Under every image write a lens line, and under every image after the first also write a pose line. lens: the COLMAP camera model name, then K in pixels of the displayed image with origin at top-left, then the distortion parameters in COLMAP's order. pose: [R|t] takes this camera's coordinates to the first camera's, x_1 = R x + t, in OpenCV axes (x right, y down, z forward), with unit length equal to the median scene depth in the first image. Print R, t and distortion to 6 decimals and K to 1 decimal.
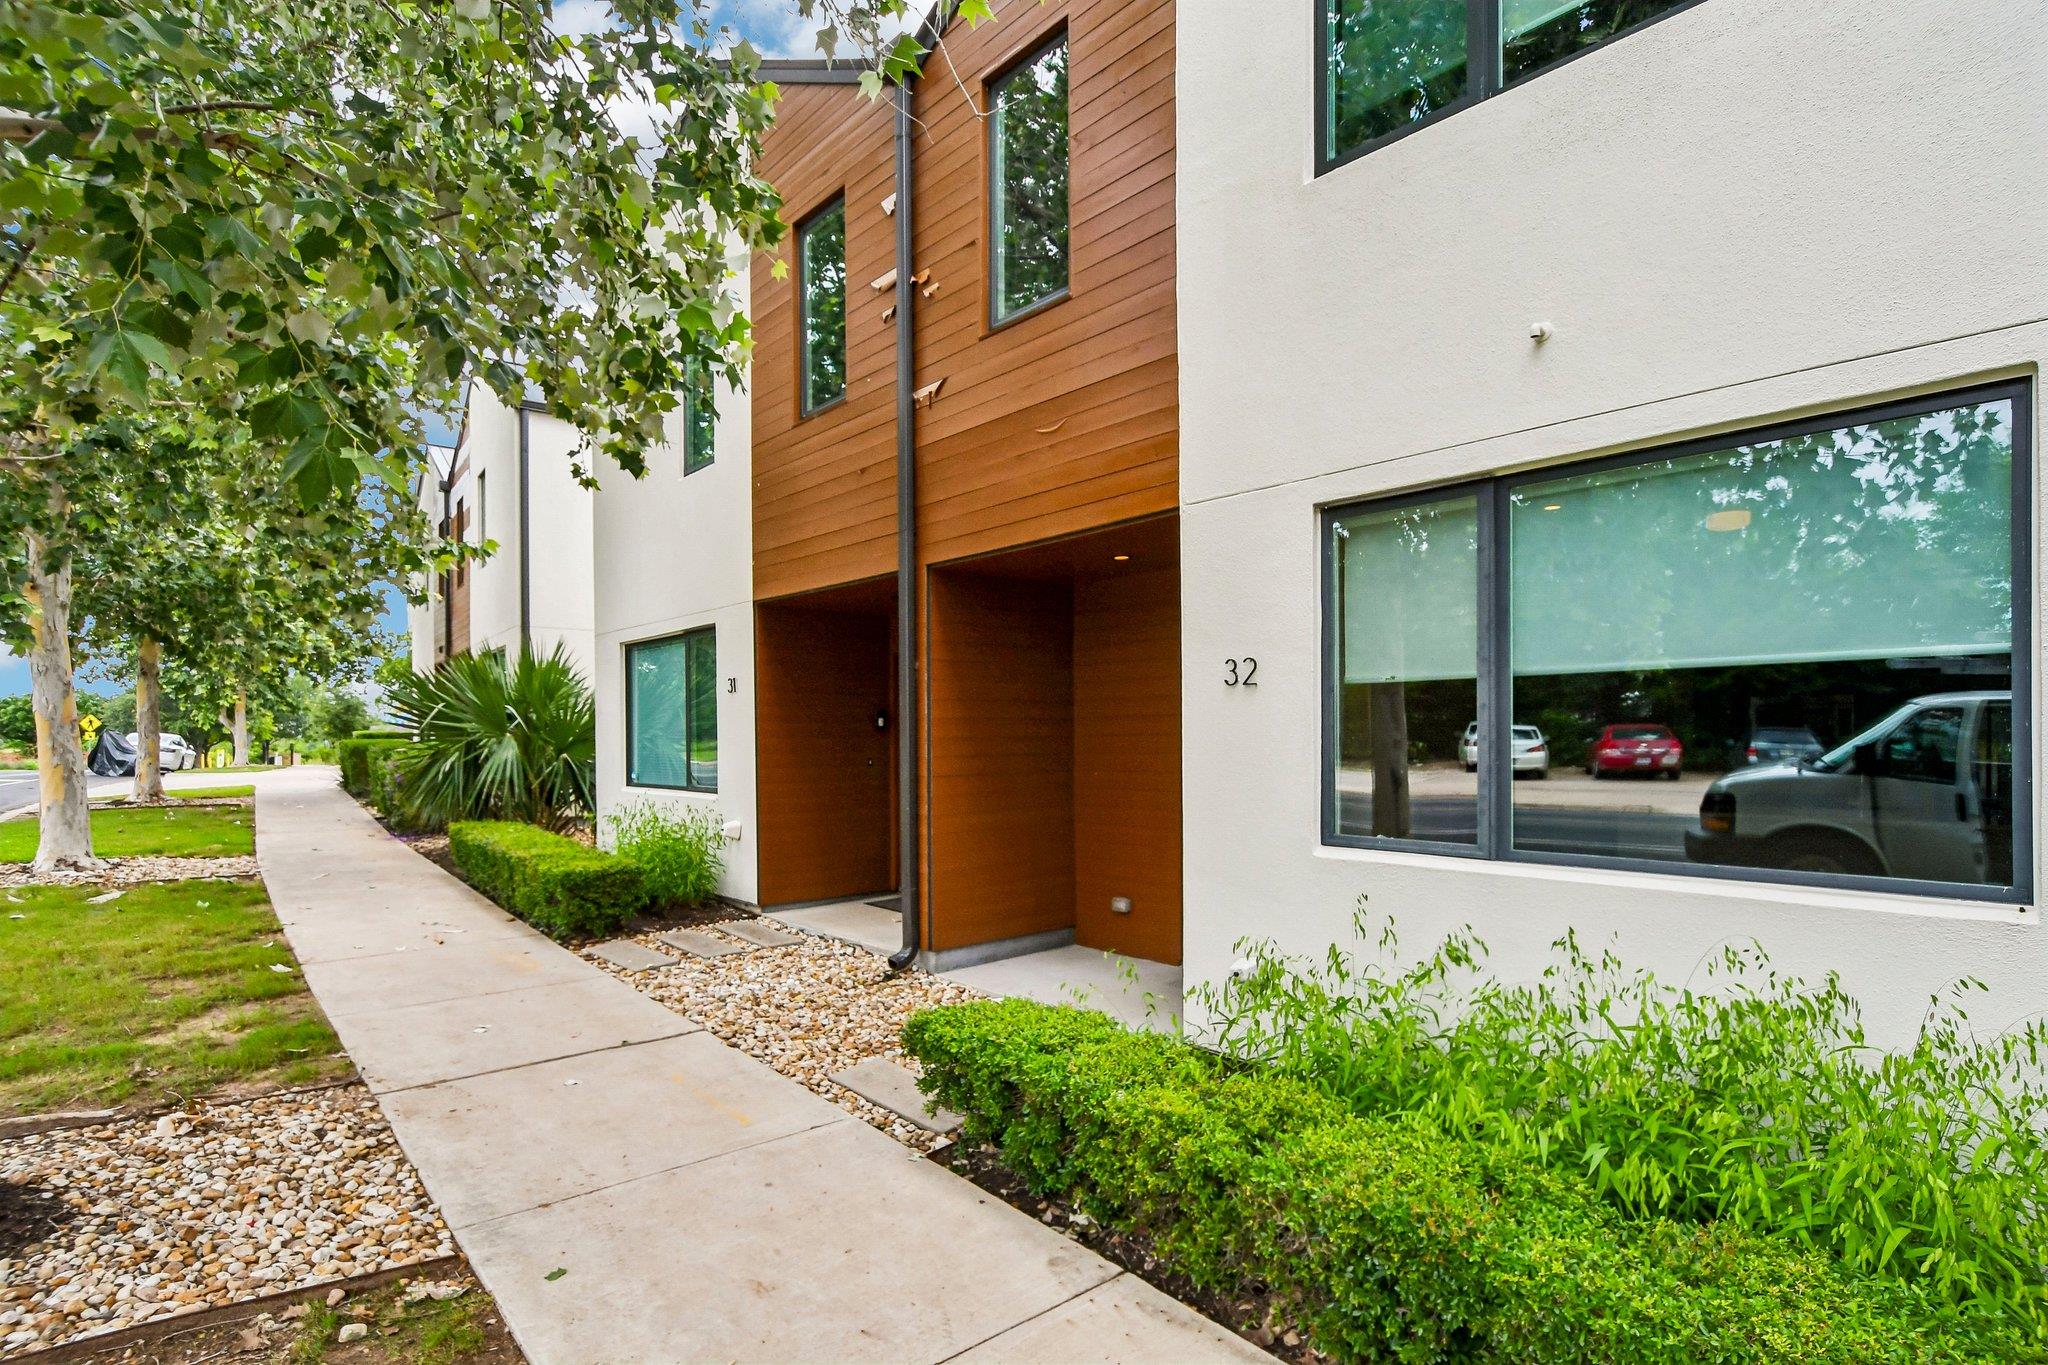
lens RADIAL K [[1006.5, 0, 1024.3], [0, 1006.5, 724.7], [0, 0, 1]] dist [0.000919, 0.000160]
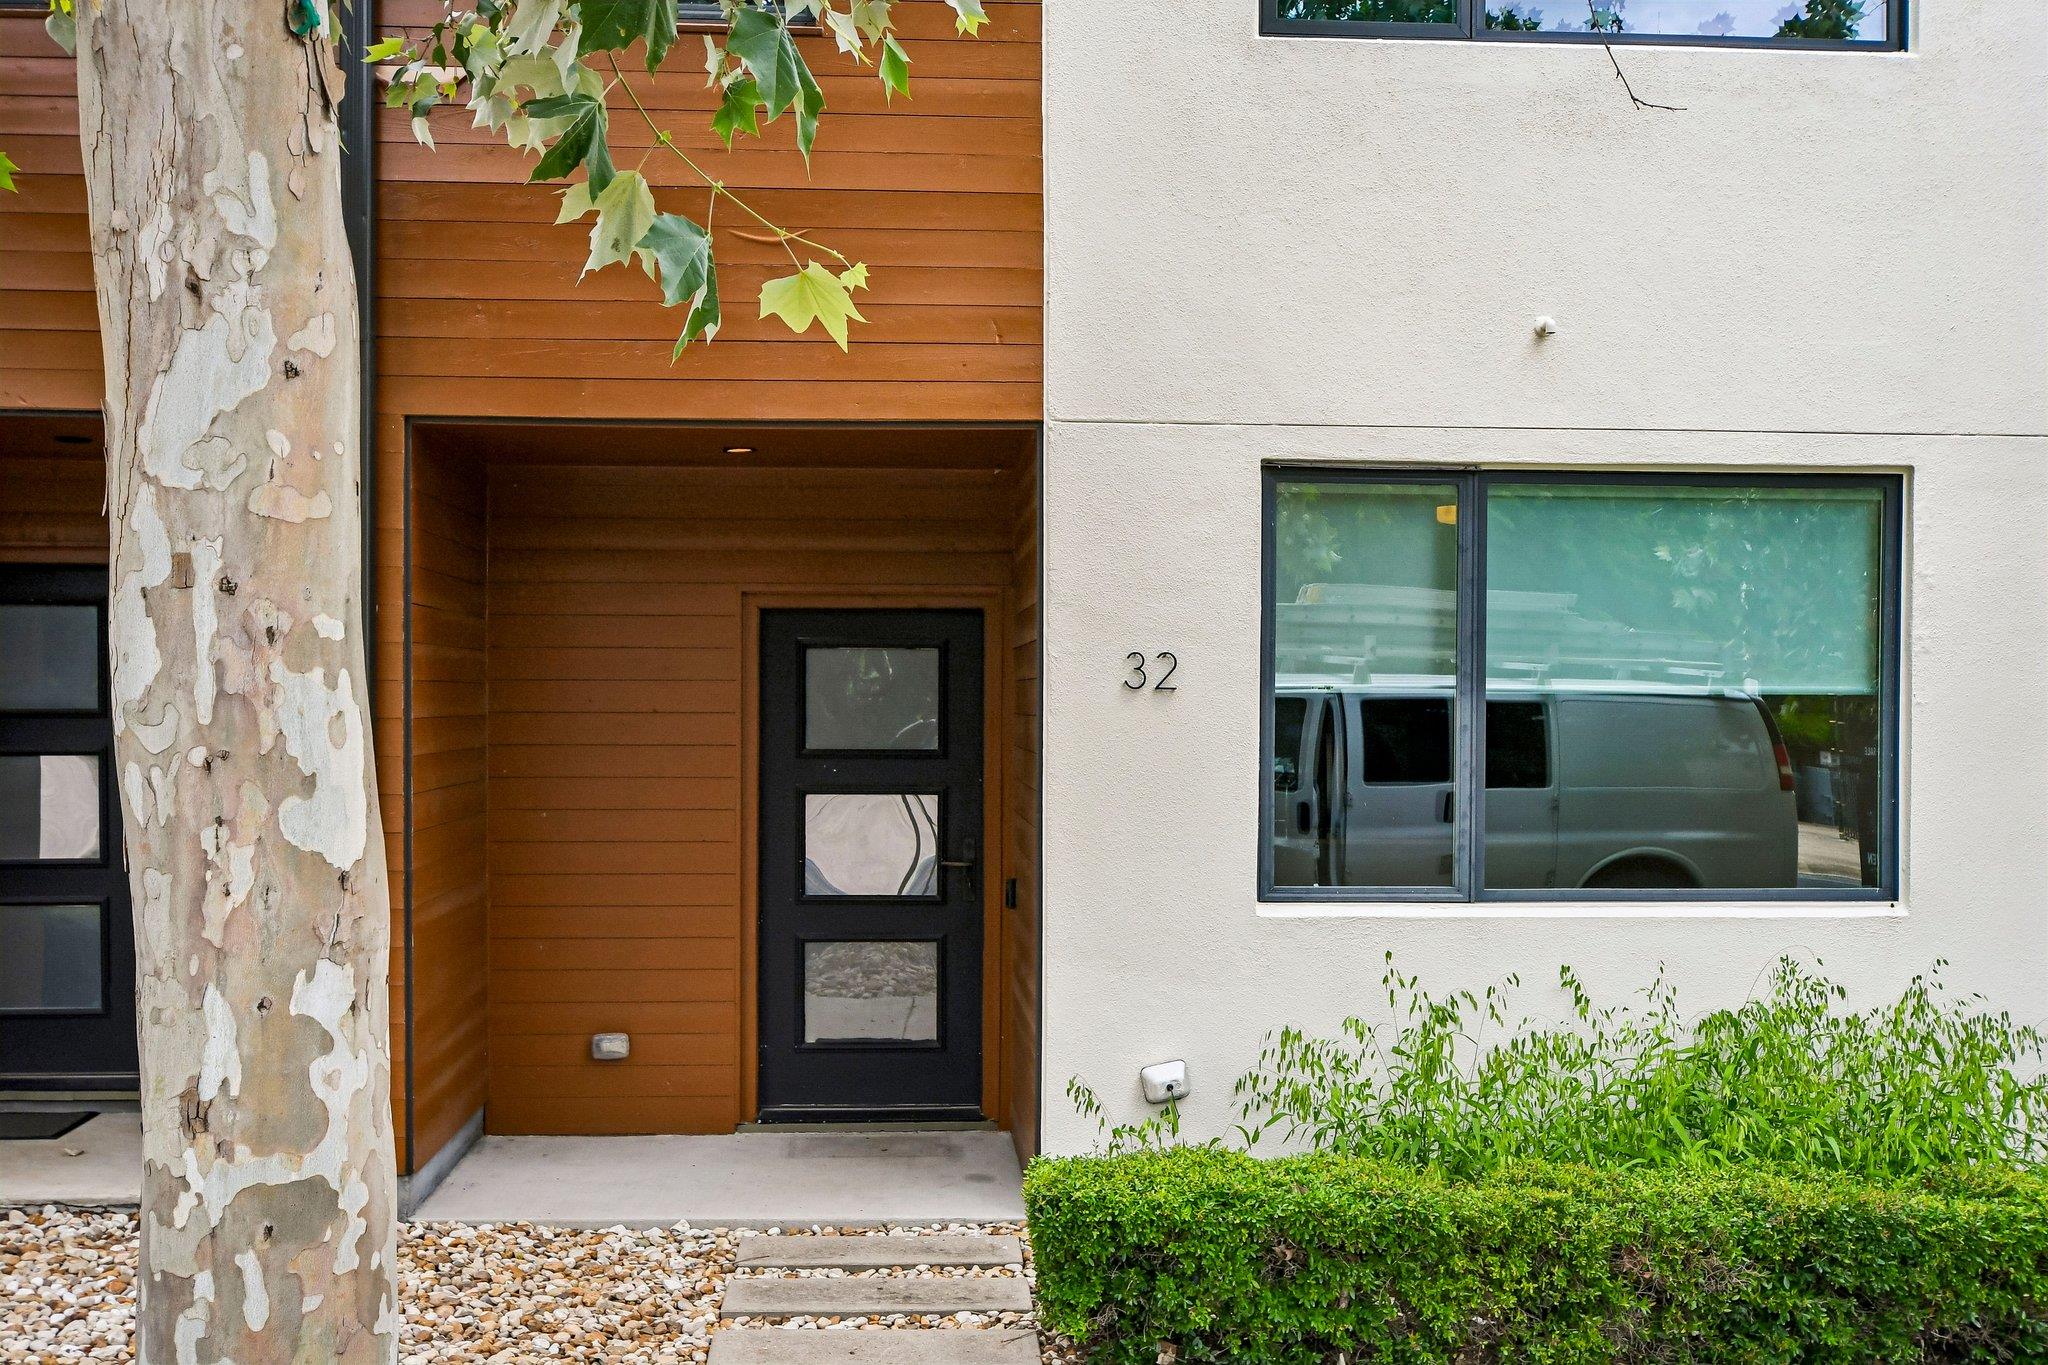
lens RADIAL K [[2077.2, 0, 1023.3], [0, 2077.2, 682.1], [0, 0, 1]] dist [0.014094, -0.092433]
pose [[0.622849, 0.013674, 0.782223, -1.066759], [-0.018609, 0.999823, -0.002660, -0.041436], [-0.782121, -0.012899, 0.622993, 0.150405]]
